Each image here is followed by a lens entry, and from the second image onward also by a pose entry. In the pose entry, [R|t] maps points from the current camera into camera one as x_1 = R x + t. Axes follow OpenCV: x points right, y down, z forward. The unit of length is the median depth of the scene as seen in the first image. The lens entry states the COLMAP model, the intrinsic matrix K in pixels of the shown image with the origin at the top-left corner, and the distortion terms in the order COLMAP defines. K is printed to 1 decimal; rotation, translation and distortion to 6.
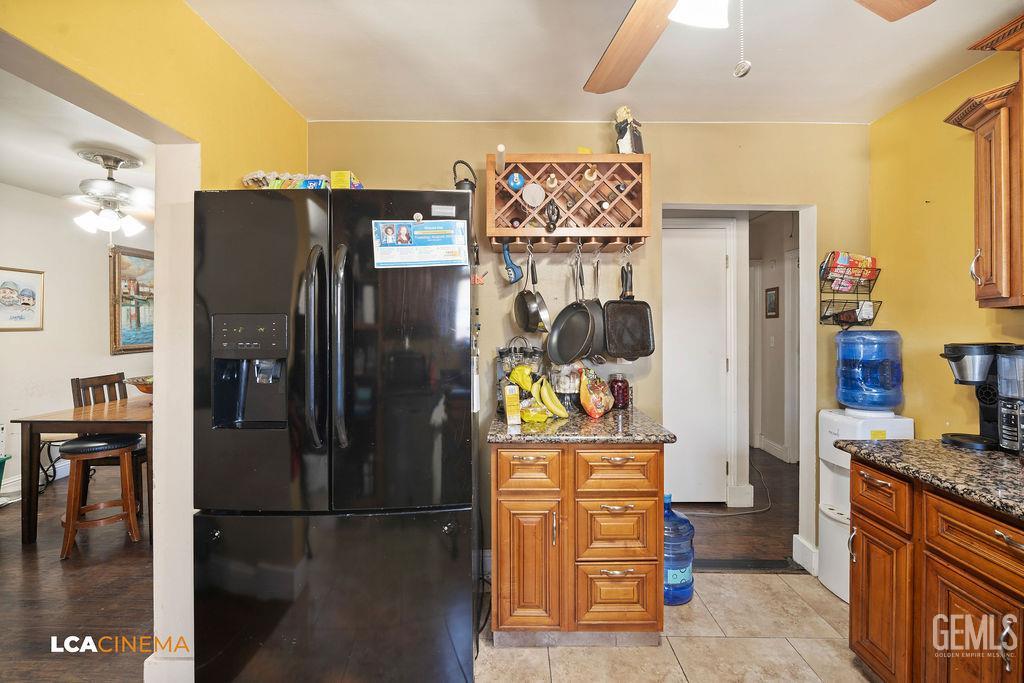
lens RADIAL K [[452.4, 0, 516.0], [0, 452.4, 324.8], [0, 0, 1]] dist [-0.001007, 0.000233]
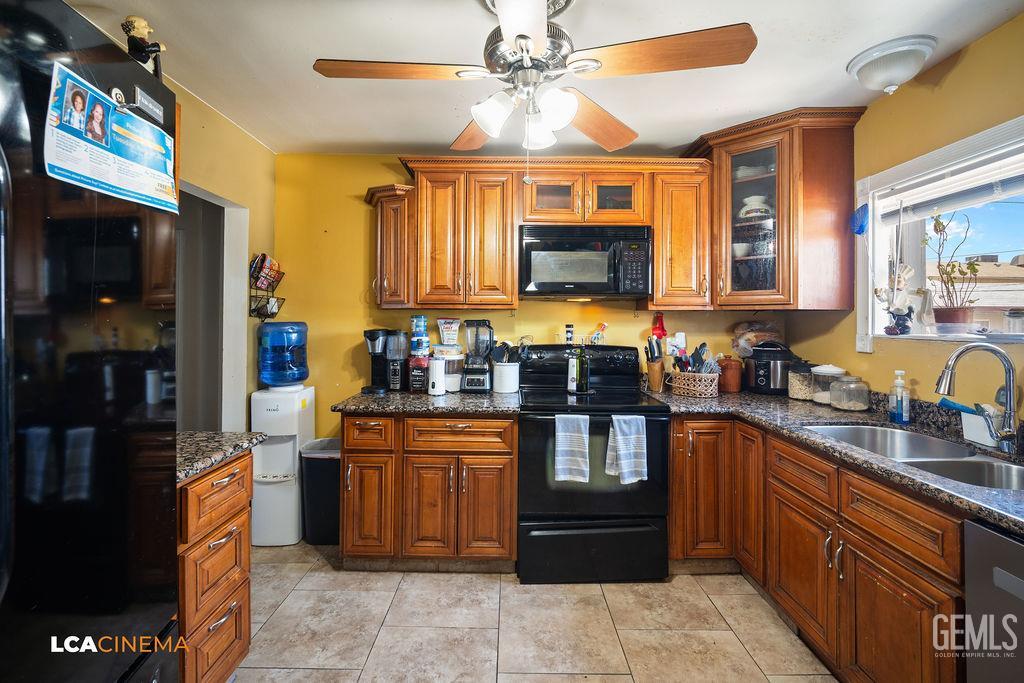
lens RADIAL K [[454.7, 0, 509.6], [0, 454.7, 317.3], [0, 0, 1]] dist [0.000180, -0.000048]
pose [[0.006235, 0.005528, 0.999965, -0.579619], [-0.008272, 0.999951, -0.005476, 0.002015], [-0.999946, -0.008238, 0.006281, 0.462496]]
